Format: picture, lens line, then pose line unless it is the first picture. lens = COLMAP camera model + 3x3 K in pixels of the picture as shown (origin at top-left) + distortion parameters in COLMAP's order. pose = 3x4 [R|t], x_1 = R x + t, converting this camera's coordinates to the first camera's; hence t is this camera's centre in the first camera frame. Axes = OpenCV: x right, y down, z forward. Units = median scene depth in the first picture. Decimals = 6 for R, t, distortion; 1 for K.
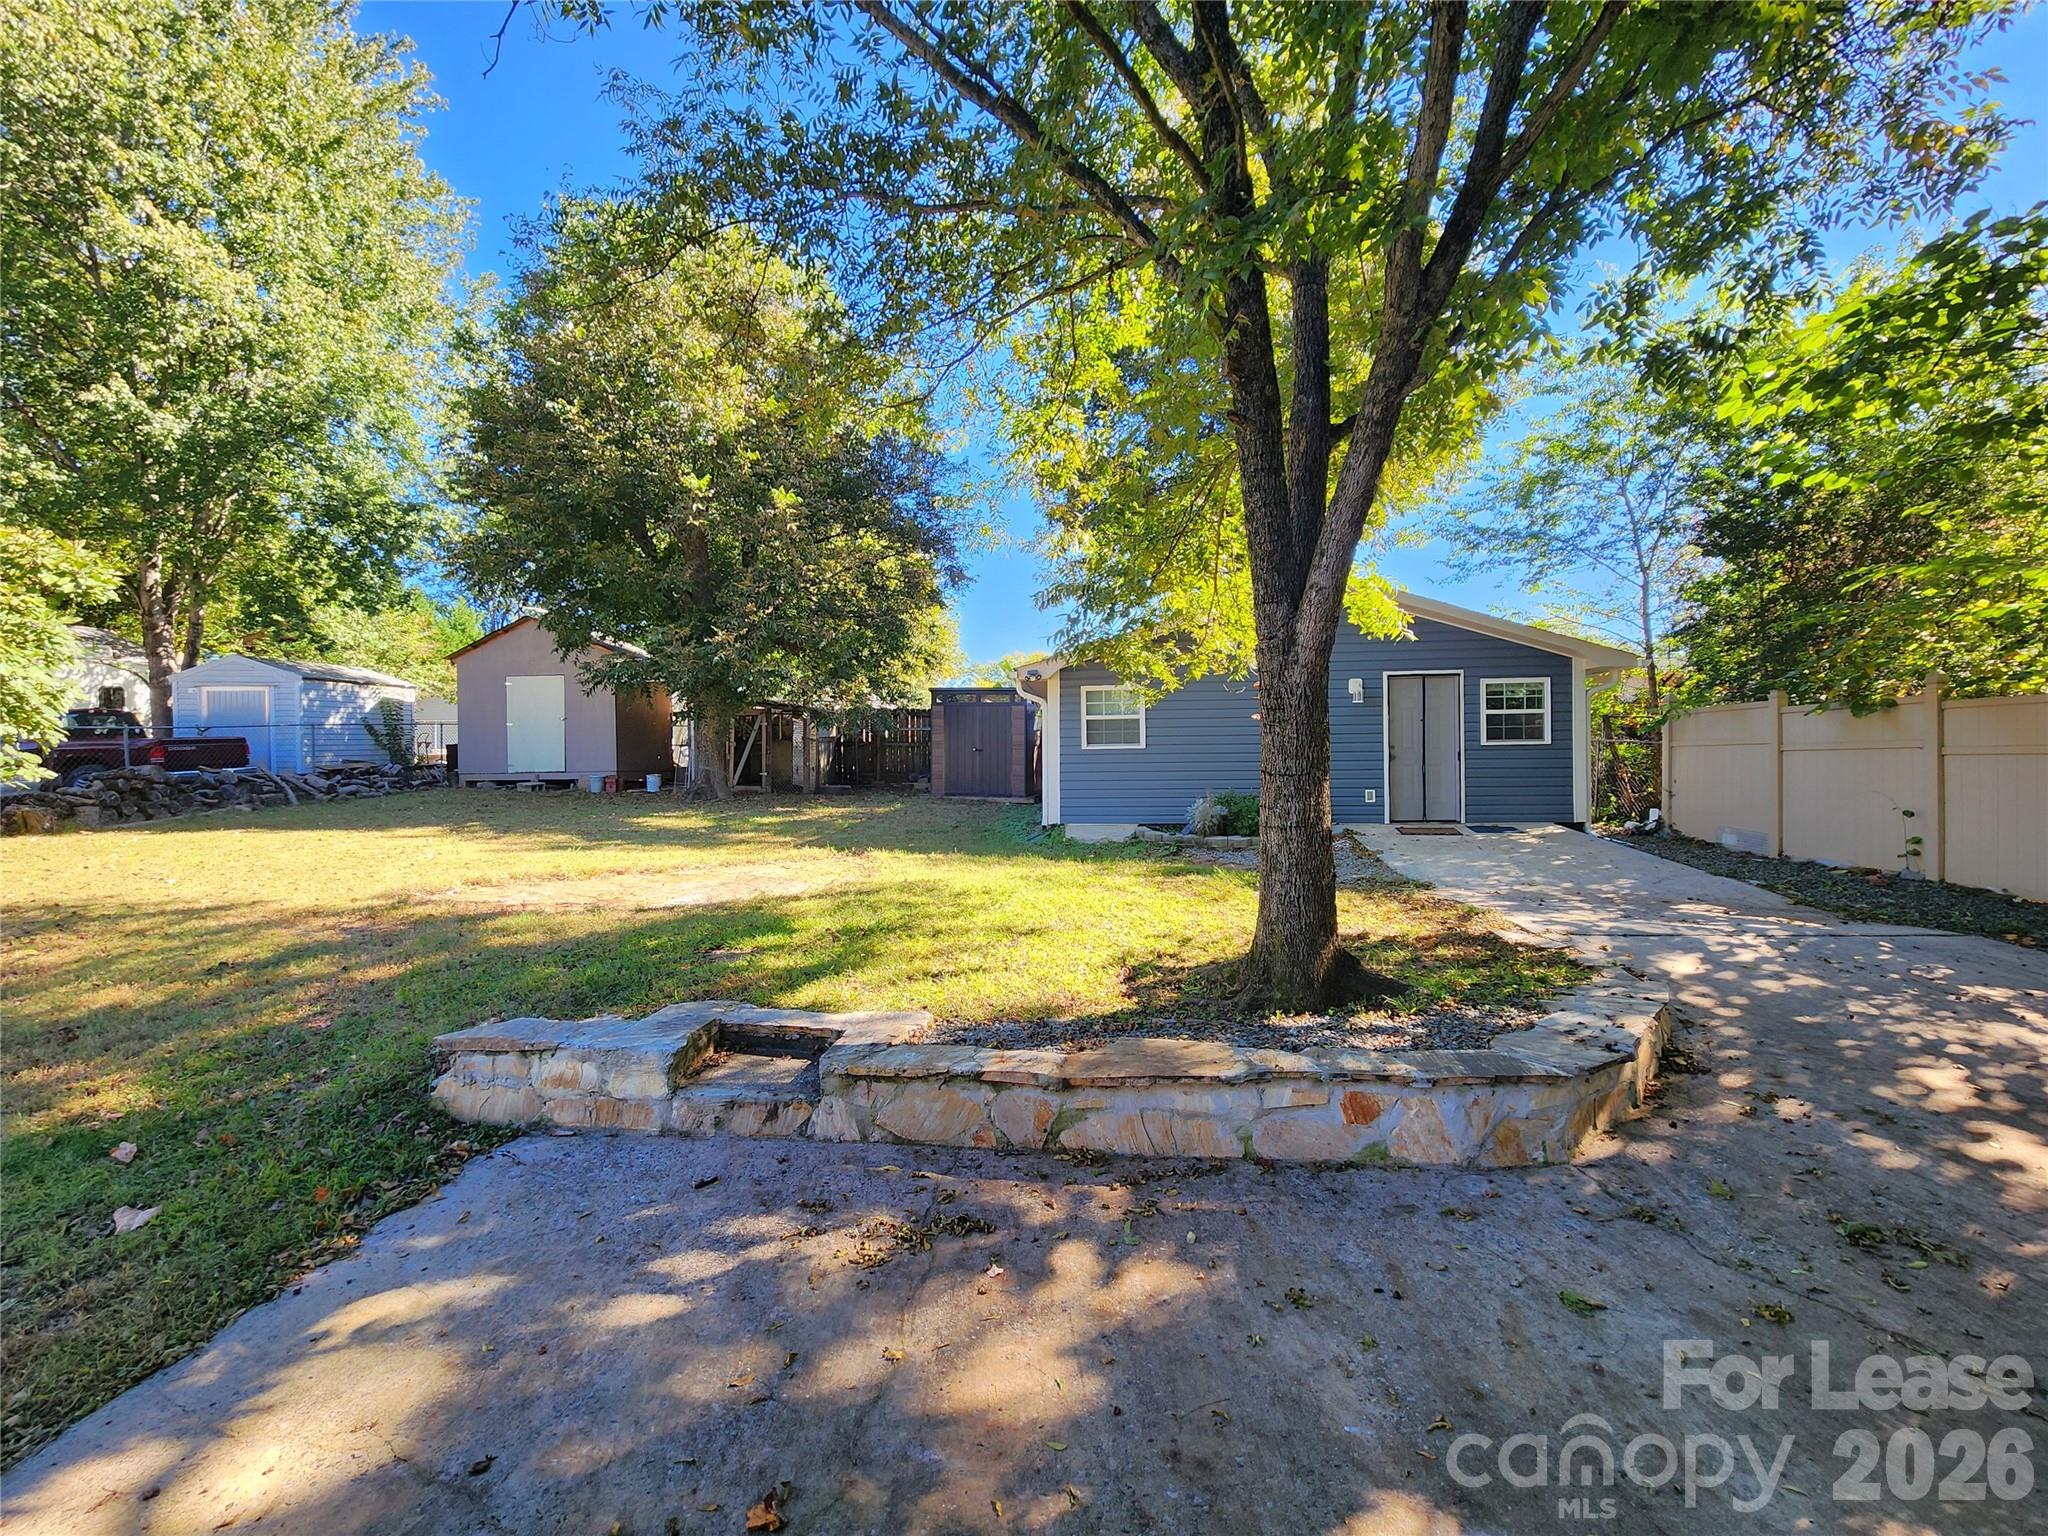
lens RADIAL K [[832.4, 0, 1040.1], [0, 832.4, 761.4], [0, 0, 1]] dist [-0.000433, -0.000088]
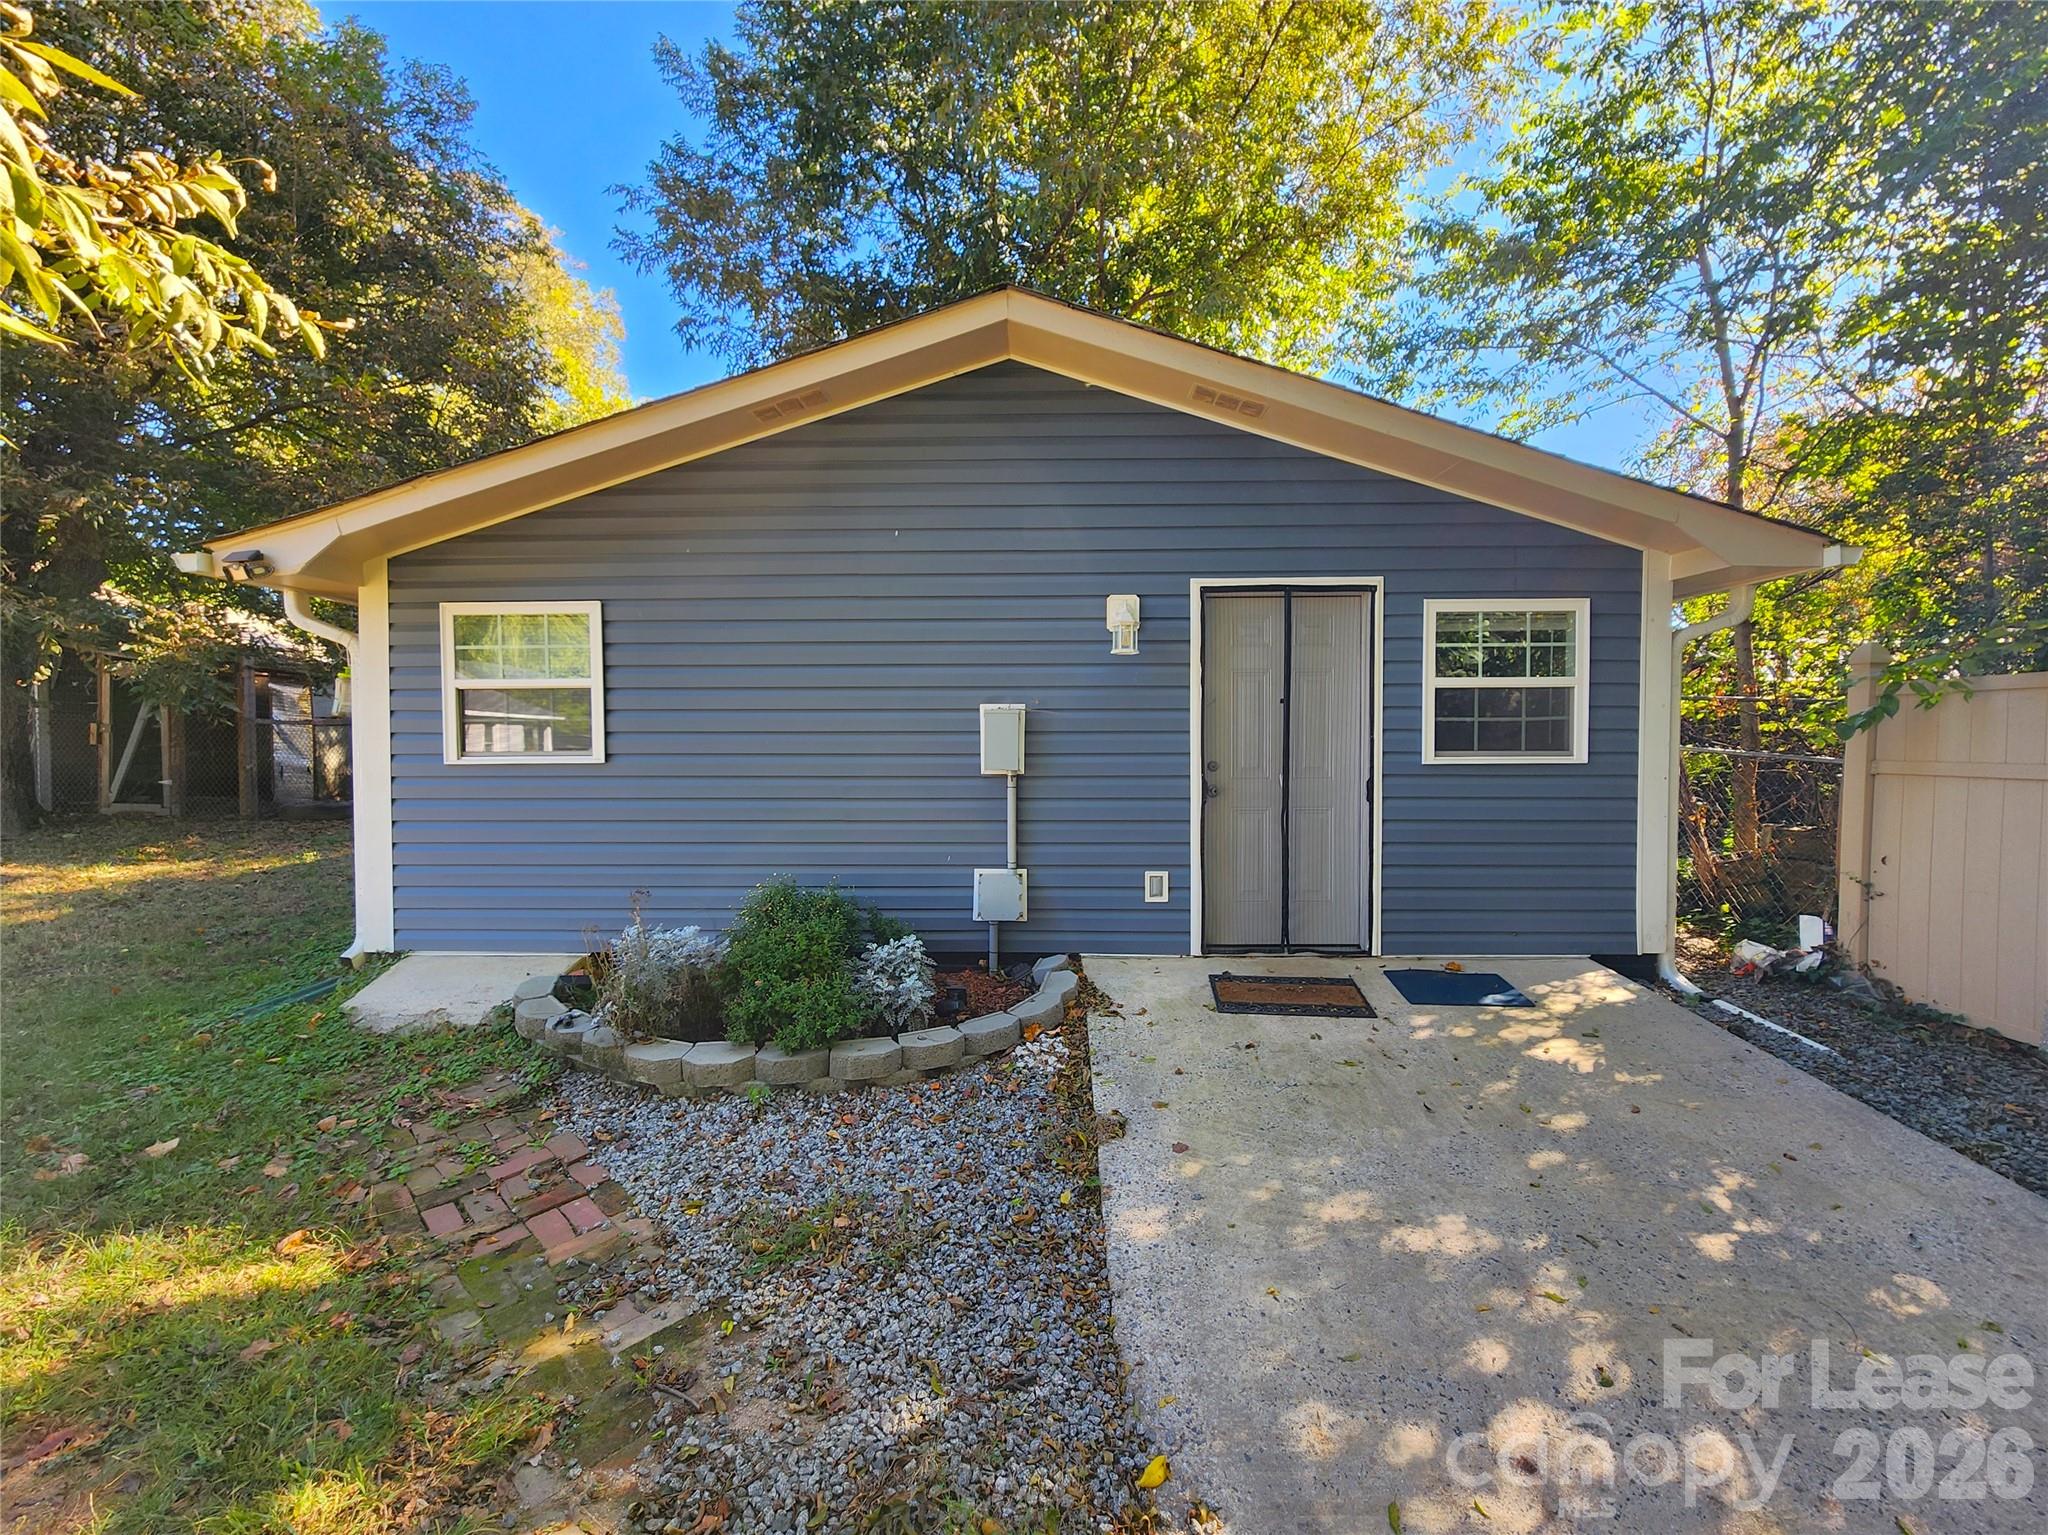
lens RADIAL K [[832.4, 0, 1040.1], [0, 832.4, 760.9], [0, 0, 1]] dist [-0.000433, -0.000088]
pose [[0.996487, 0.006957, 0.083458, 0.311086], [-0.009257, 0.999587, 0.027203, -0.030465], [-0.083235, -0.027880, 0.996140, 0.612593]]
